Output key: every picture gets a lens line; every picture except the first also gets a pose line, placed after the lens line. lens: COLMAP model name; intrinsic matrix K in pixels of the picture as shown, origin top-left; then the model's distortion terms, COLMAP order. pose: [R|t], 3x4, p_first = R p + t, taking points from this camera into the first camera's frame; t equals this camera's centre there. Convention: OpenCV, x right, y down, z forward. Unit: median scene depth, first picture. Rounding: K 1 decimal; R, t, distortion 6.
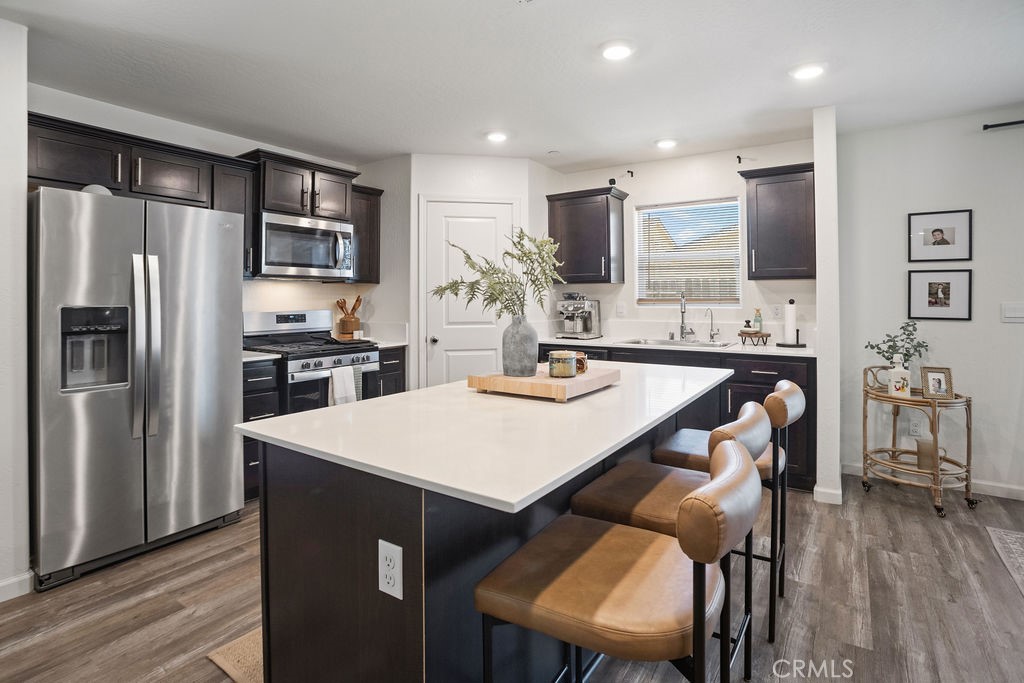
lens RADIAL K [[522.7, 0, 503.6], [0, 522.7, 294.3], [0, 0, 1]] dist [-0.046258, 0.020002]
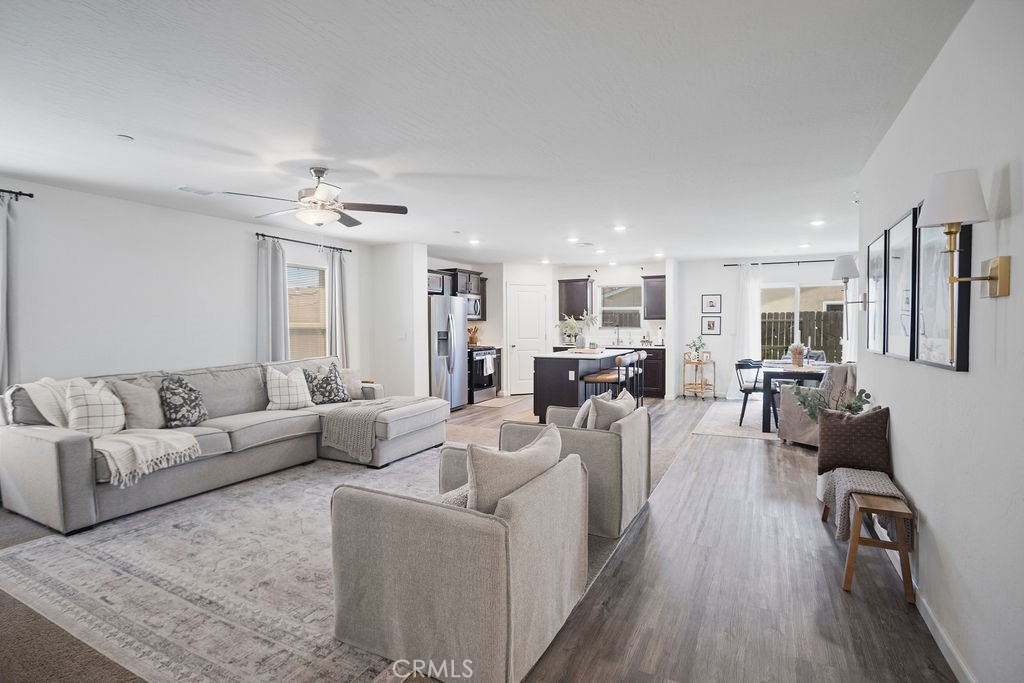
lens RADIAL K [[522.7, 0, 511.7], [0, 522.7, 347.2], [0, 0, 1]] dist [-0.046258, 0.020002]
pose [[0.991281, -0.009723, 0.131408, -0.551823], [0.003007, 0.998684, 0.051204, -0.029034], [-0.131733, -0.050362, 0.990005, -1.582493]]
